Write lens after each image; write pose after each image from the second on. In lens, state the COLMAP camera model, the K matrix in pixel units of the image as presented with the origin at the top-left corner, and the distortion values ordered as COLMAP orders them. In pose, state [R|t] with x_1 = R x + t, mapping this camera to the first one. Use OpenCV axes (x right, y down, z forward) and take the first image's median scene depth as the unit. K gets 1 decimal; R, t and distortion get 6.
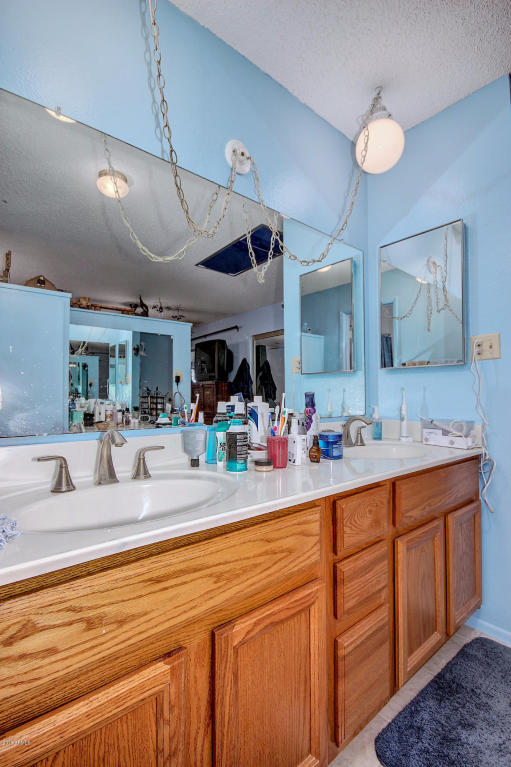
lens RADIAL K [[356.8, 0, 257.0], [0, 356.8, 385.7], [0, 0, 1]] dist [-0.000237, -0.003599]
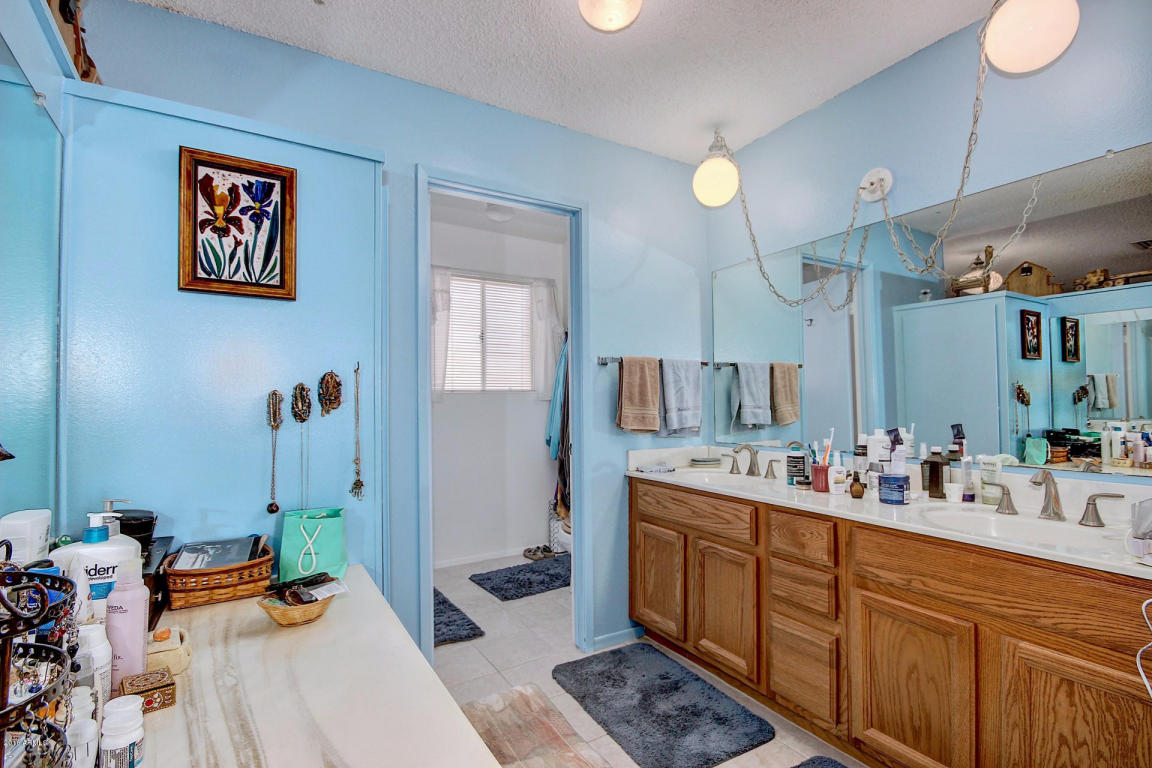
lens RADIAL K [[535.9, 0, 575.2], [0, 535.9, 386.8], [0, 0, 1]] dist [-0.000237, -0.003599]
pose [[-0.151235, -0.017776, -0.988338, 2.376148], [0.033405, 0.999175, -0.023082, -0.124892], [0.987933, -0.036507, -0.150517, 0.597059]]
